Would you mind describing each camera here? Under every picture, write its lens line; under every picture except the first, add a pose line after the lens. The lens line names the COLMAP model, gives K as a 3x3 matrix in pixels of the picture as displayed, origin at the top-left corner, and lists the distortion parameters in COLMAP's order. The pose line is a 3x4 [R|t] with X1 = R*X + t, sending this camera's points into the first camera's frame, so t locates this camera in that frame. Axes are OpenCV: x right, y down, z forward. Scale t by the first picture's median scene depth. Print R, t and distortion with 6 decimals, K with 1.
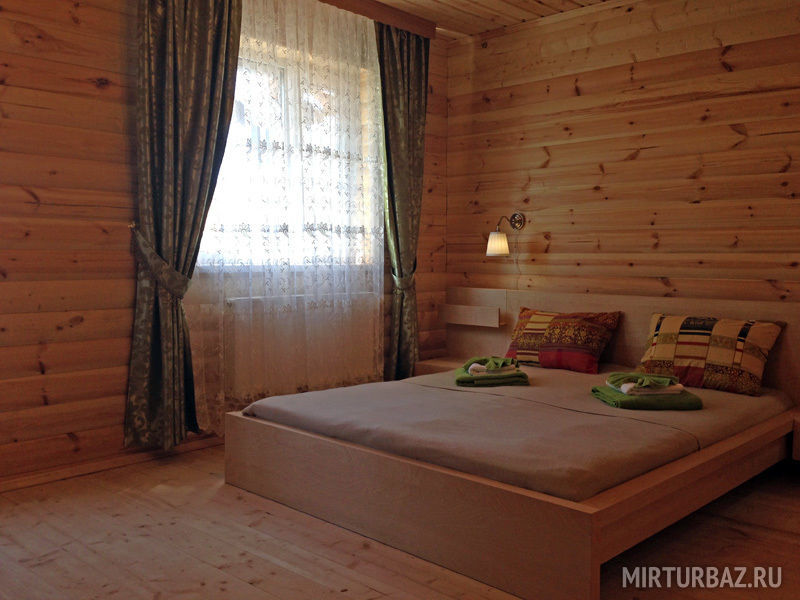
lens RADIAL K [[746.3, 0, 400.0], [0, 746.3, 300.0], [0, 0, 1]] dist [0.151958, -0.261908]
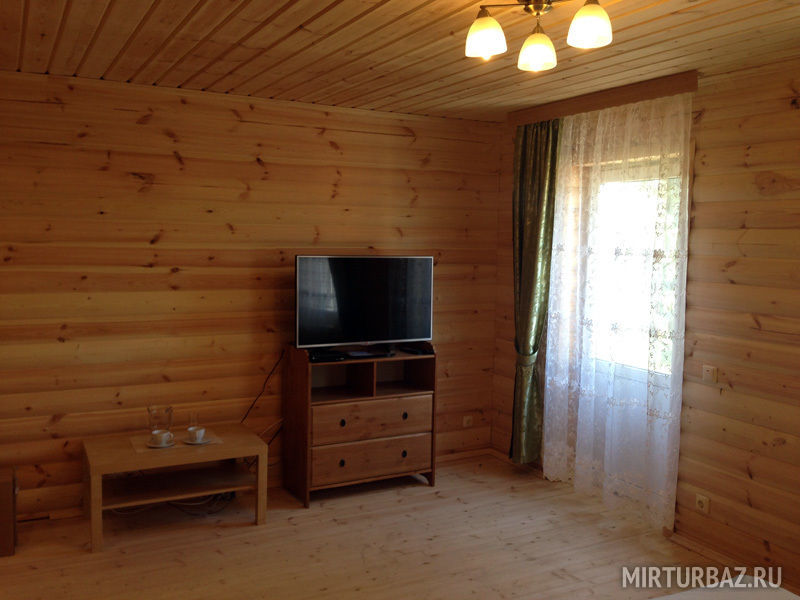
lens RADIAL K [[746.3, 0, 400.0], [0, 746.3, 300.0], [0, 0, 1]] dist [0.151958, -0.261908]
pose [[-0.321066, 0.068961, -0.944543, 0.766170], [-0.082036, 0.991572, 0.100280, -0.241389], [0.943497, 0.109683, -0.312703, 0.850995]]
